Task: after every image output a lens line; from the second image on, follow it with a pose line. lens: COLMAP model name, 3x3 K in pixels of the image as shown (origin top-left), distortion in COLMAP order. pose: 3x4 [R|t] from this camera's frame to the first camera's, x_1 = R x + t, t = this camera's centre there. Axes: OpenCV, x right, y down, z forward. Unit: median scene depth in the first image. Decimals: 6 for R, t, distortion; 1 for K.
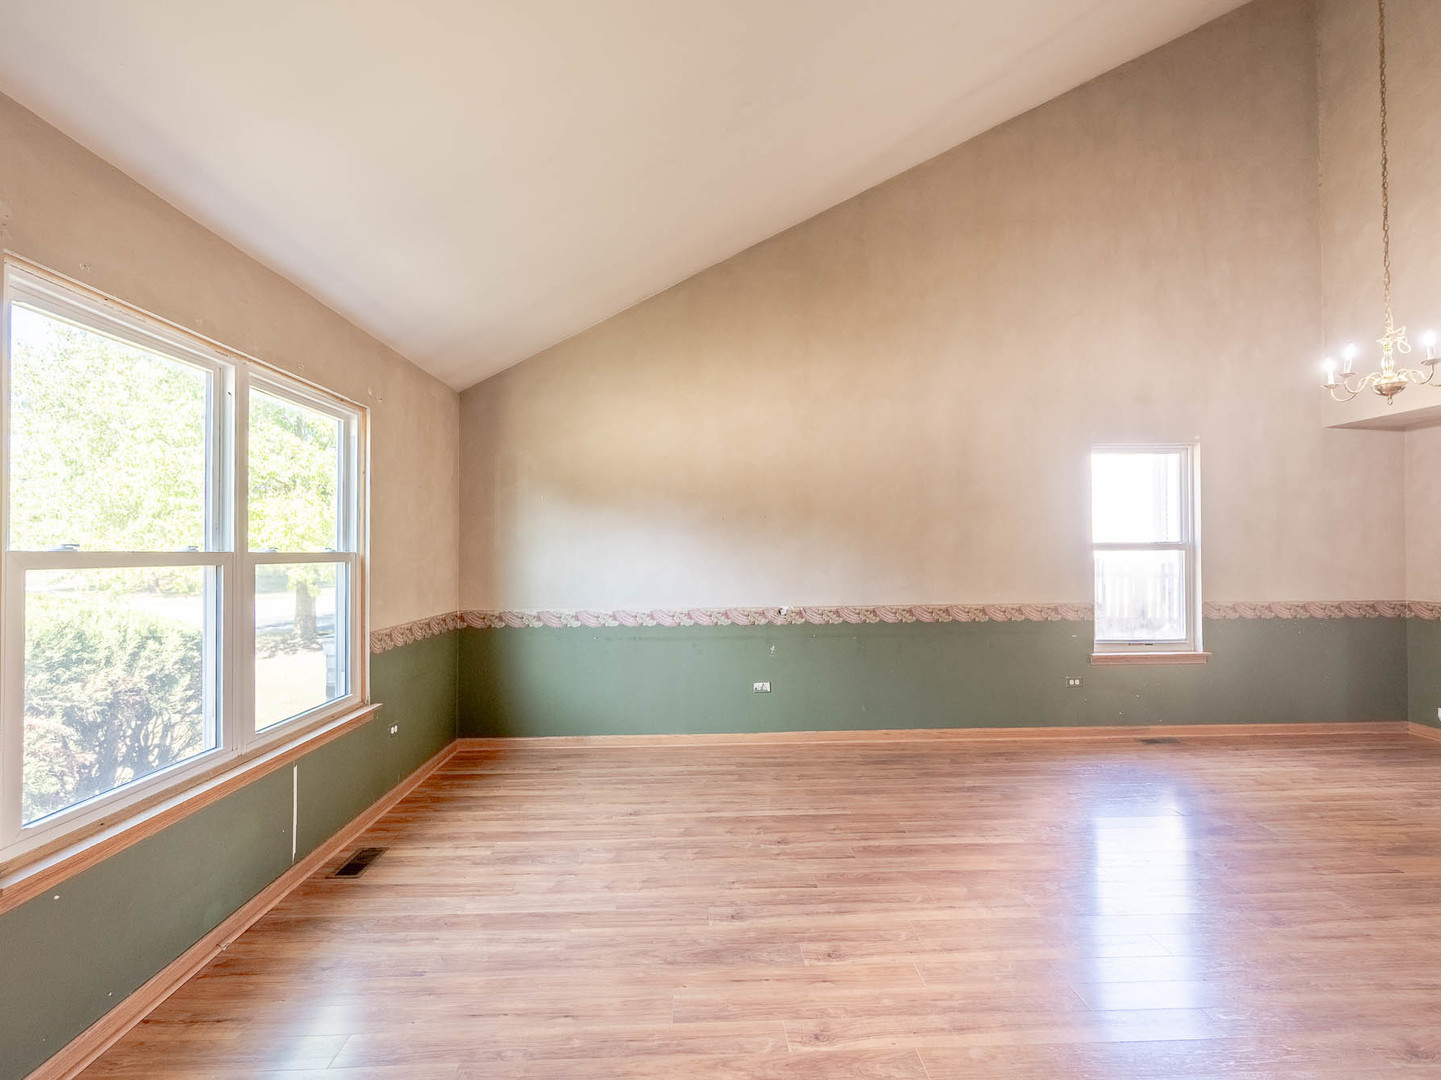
lens RADIAL K [[662.6, 0, 720.5], [0, 662.6, 540.0], [0, 0, 1]] dist [0.000218, 0.000022]
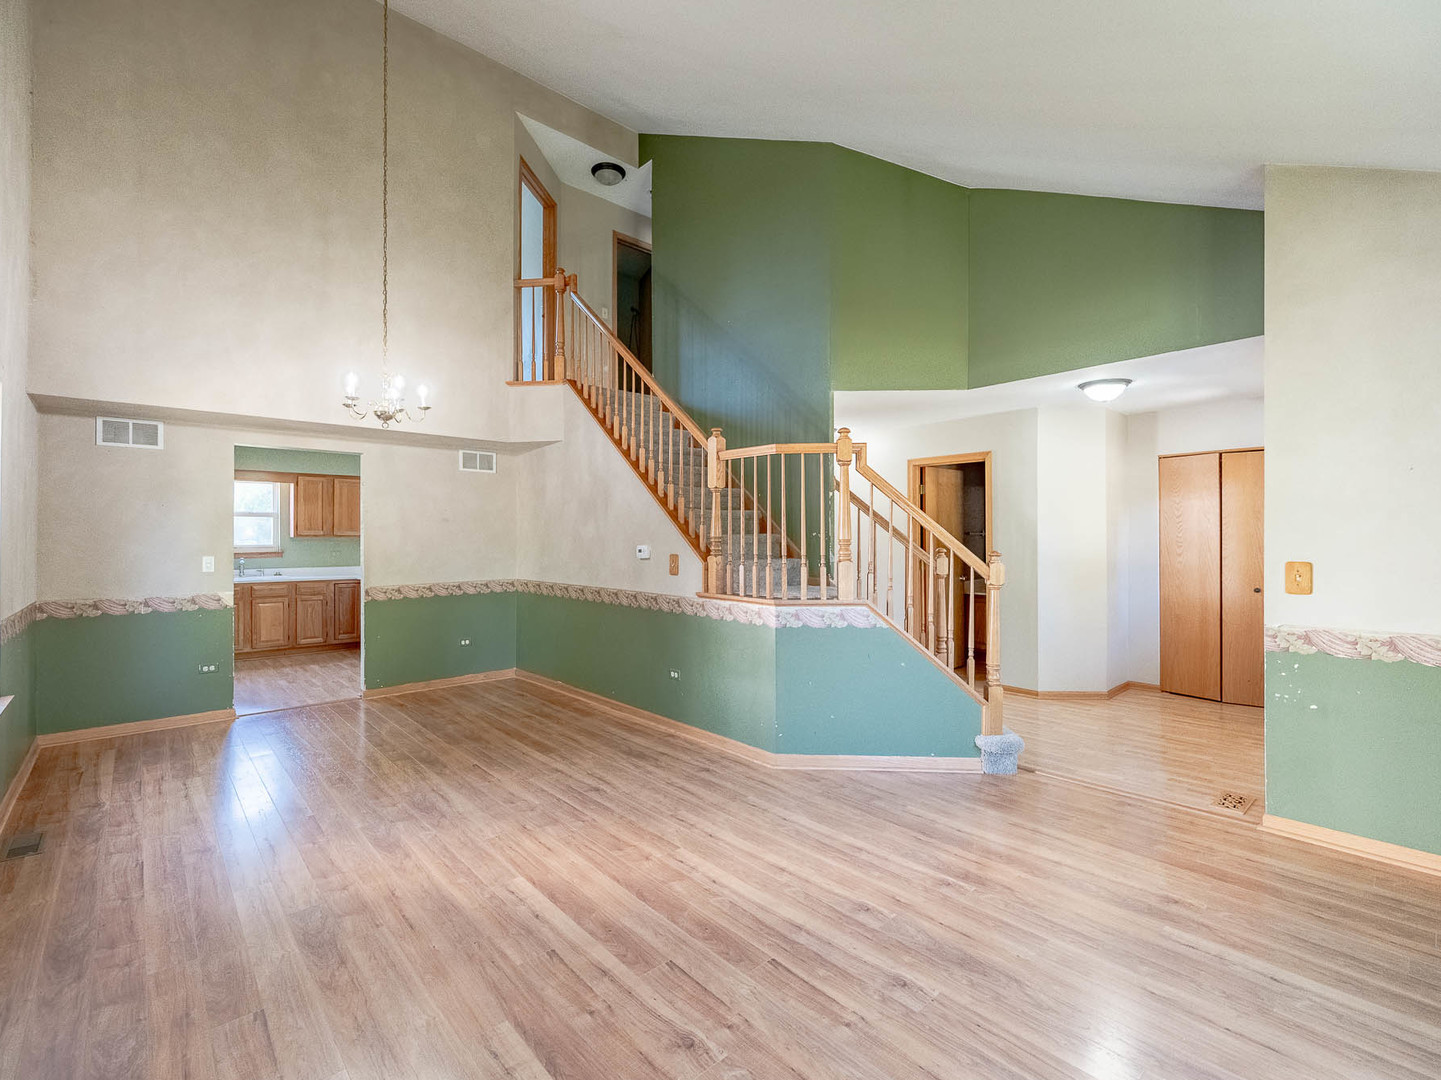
lens RADIAL K [[662.6, 0, 720.5], [0, 662.6, 540.0], [0, 0, 1]] dist [0.000218, 0.000022]
pose [[-0.645482, 0.008626, 0.763727, -0.442097], [-0.006094, 0.999846, -0.016443, 0.038322], [-0.763751, -0.015268, -0.645330, 1.636921]]
